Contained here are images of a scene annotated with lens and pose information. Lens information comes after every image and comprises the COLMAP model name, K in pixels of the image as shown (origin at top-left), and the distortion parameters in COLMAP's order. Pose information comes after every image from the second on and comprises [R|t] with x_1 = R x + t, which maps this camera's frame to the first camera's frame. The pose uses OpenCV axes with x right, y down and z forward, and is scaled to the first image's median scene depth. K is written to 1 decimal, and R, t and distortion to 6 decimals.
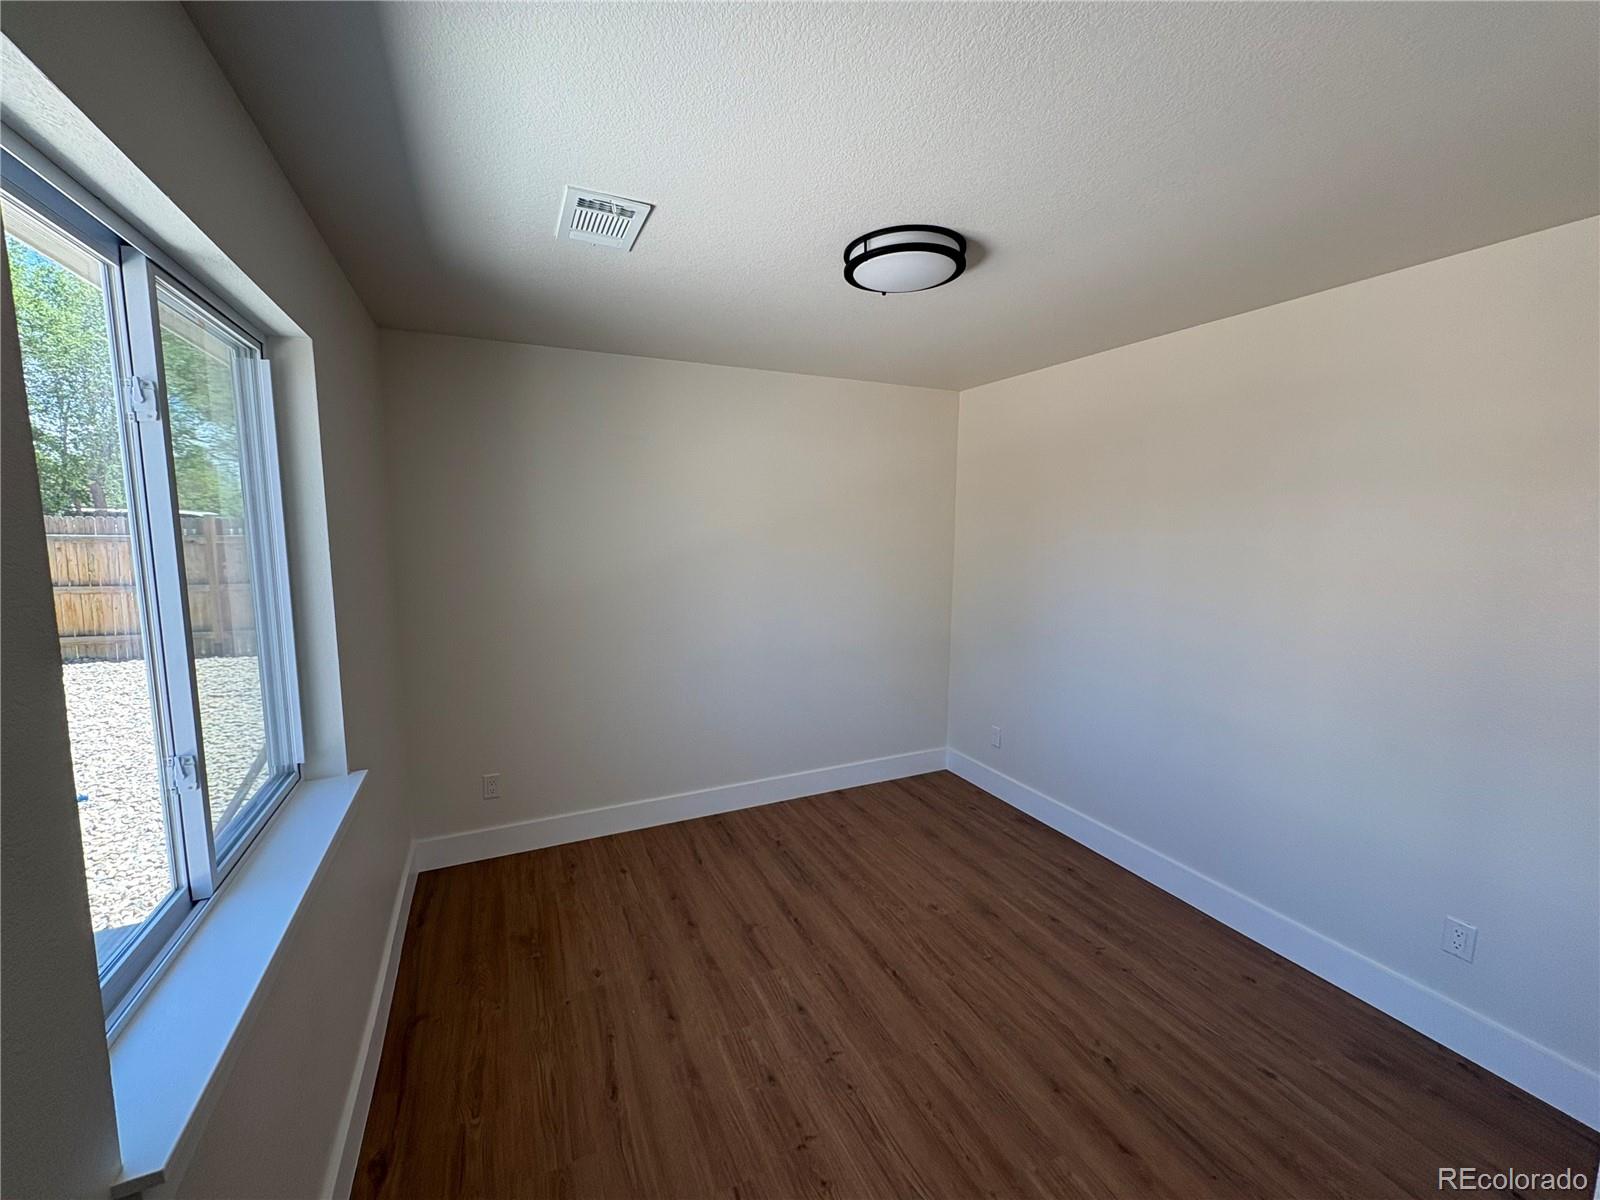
lens RADIAL K [[637.2, 0, 800.1], [0, 637.2, 597.8], [0, 0, 1]] dist [0.002903, 0.000255]
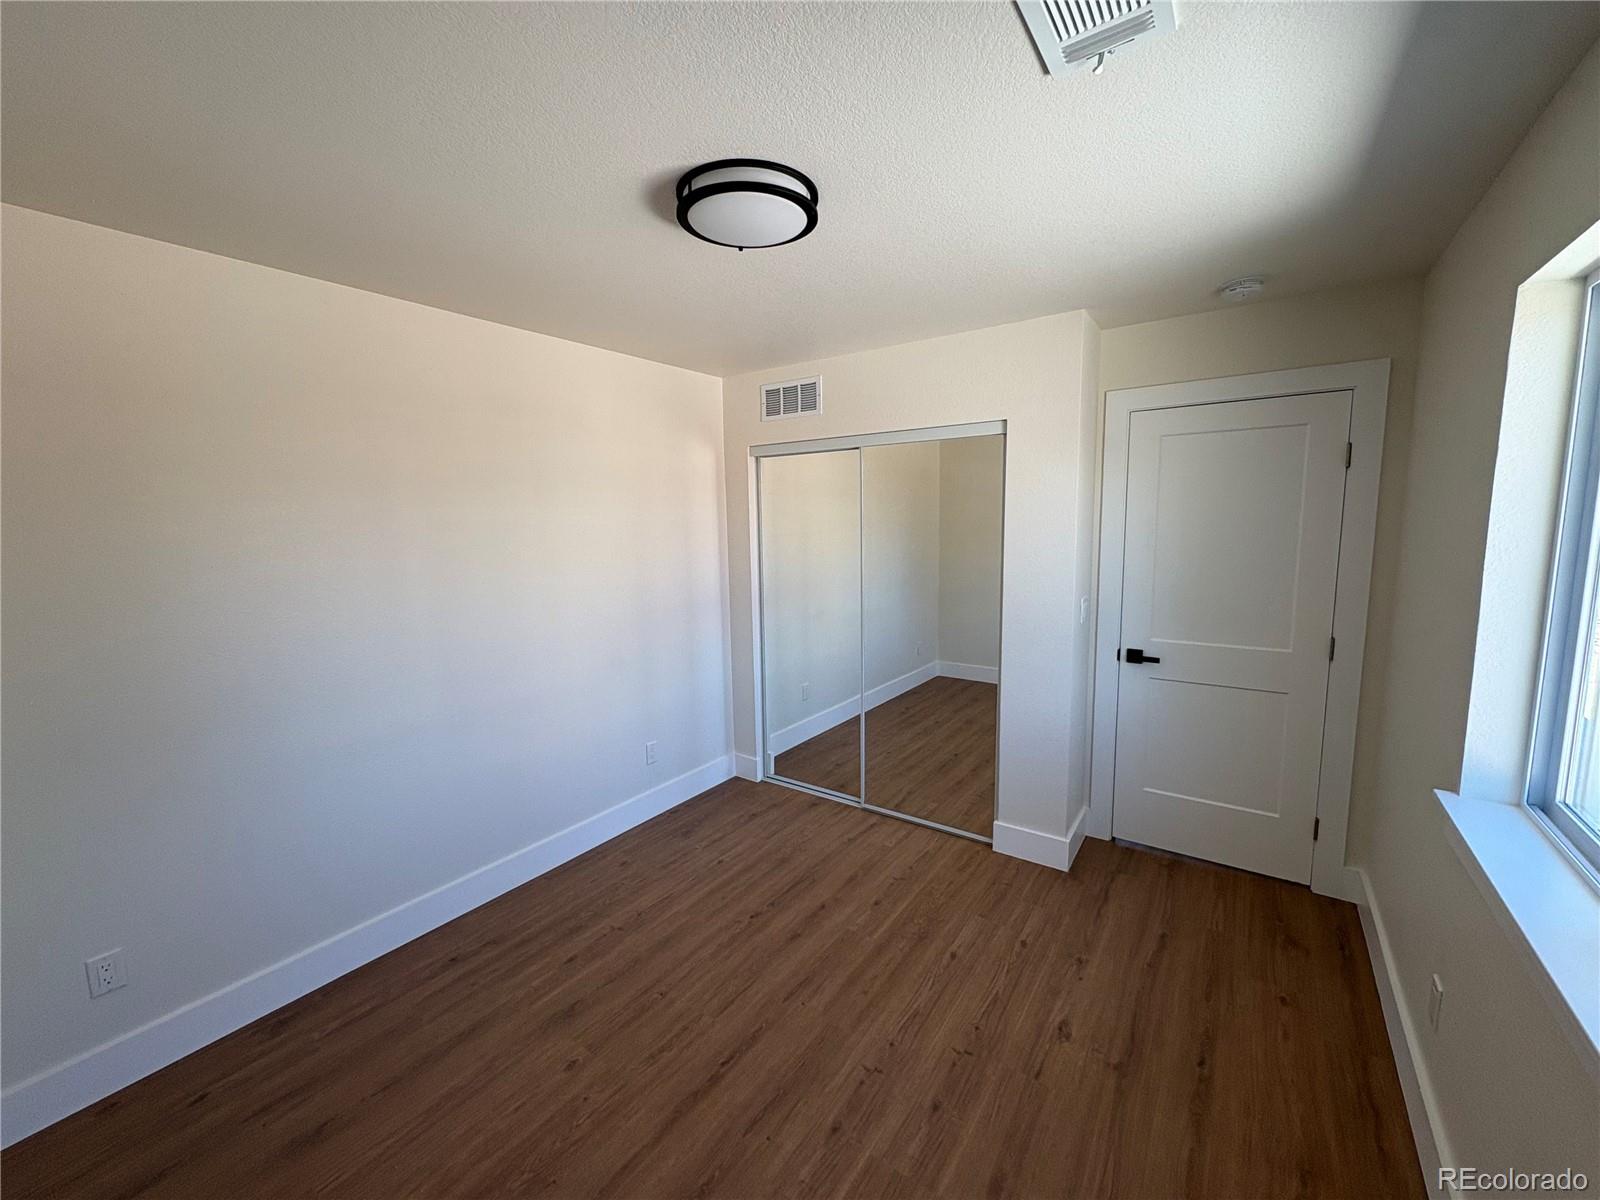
lens RADIAL K [[637.2, 0, 800.1], [0, 637.2, 597.8], [0, 0, 1]] dist [0.002903, 0.000255]
pose [[-0.490795, -0.103255, 0.865135, -0.639612], [0.119513, 0.975588, 0.184238, -0.157498], [-0.863039, 0.193818, -0.466473, 1.381193]]
